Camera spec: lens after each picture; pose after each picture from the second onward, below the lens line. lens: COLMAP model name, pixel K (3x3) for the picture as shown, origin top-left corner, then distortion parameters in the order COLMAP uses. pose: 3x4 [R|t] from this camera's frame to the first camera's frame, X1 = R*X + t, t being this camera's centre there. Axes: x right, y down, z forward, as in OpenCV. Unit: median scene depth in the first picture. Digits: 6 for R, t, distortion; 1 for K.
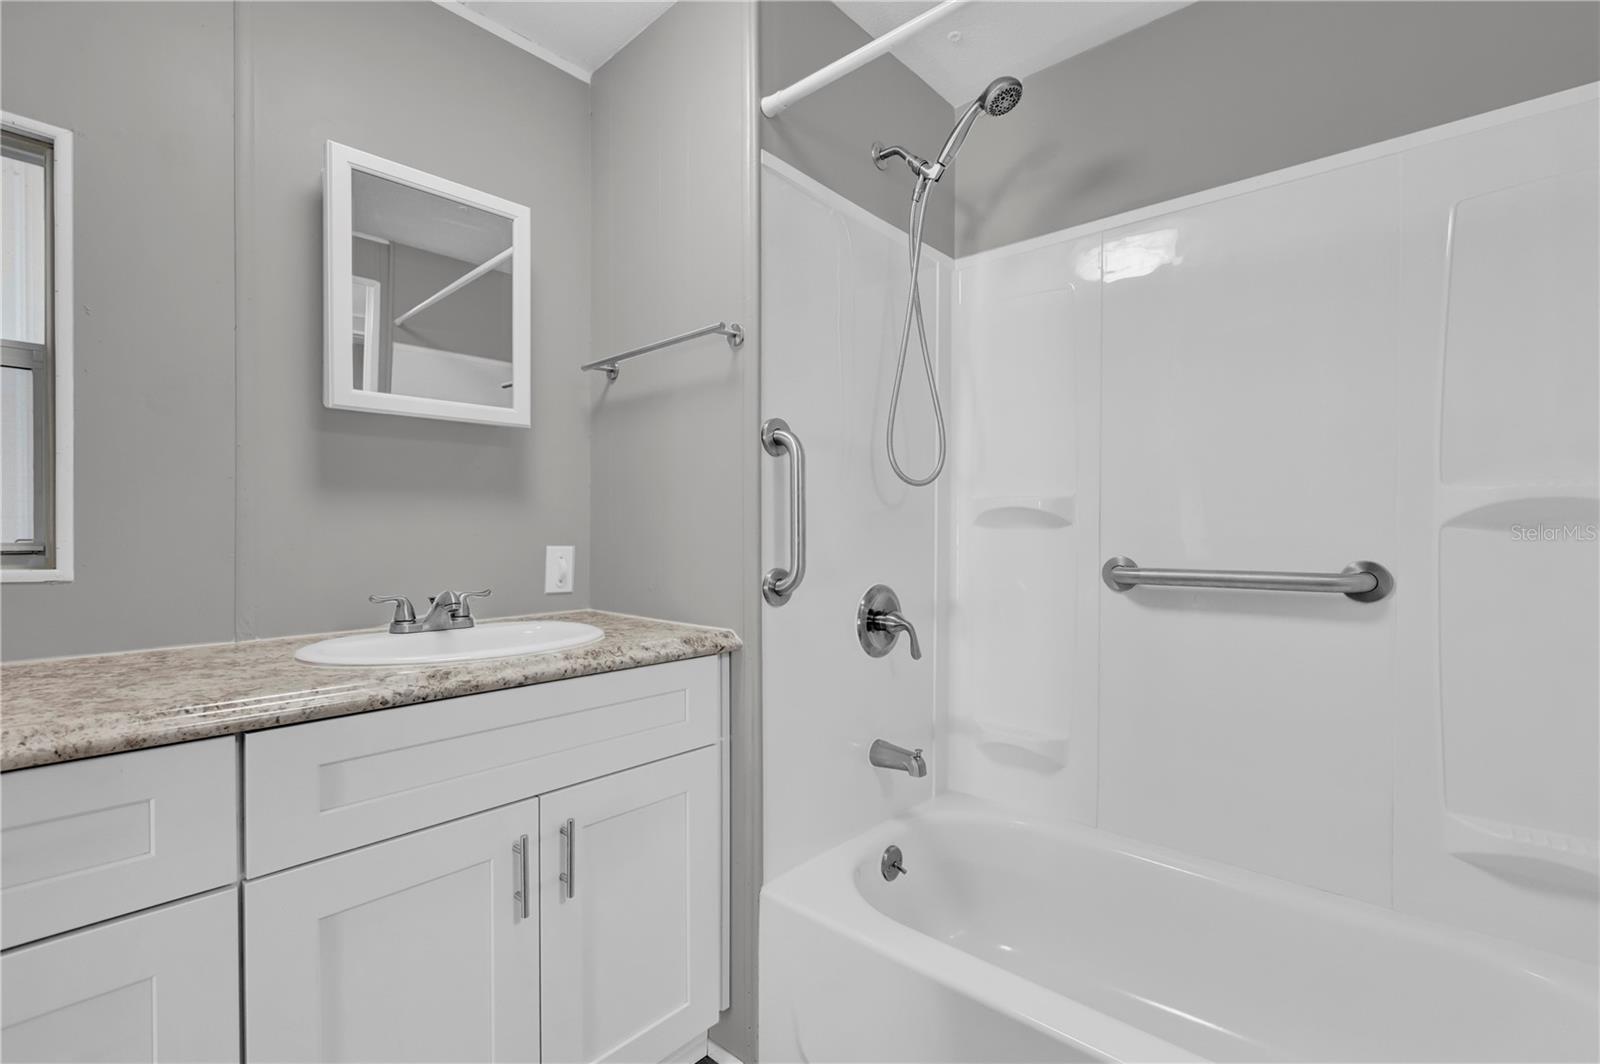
lens RADIAL K [[712.9, 0, 798.7], [0, 712.9, 532.9], [0, 0, 1]] dist [0.000881, 0.000150]
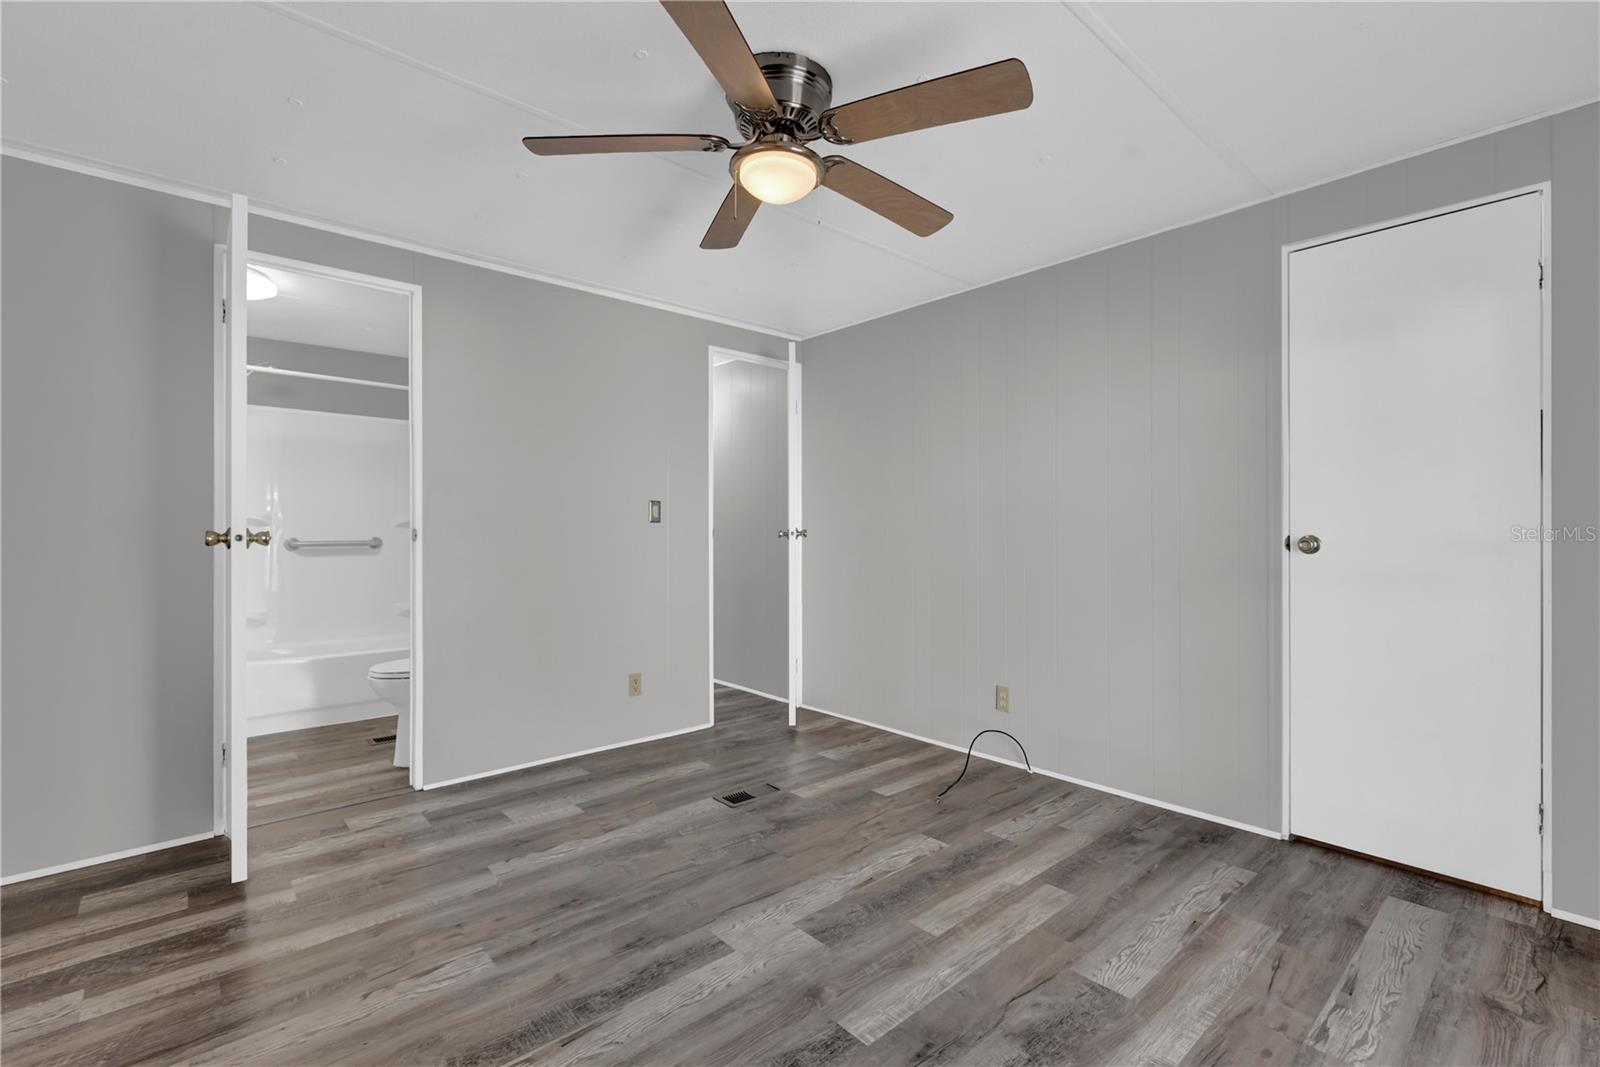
lens RADIAL K [[712.9, 0, 799.4], [0, 712.9, 531.3], [0, 0, 1]] dist [0.000881, 0.000150]
pose [[0.099025, -0.001551, 0.995084, -2.282116], [0.002778, 0.999995, 0.001283, 0.015716], [-0.995081, 0.002637, 0.099029, -1.277208]]
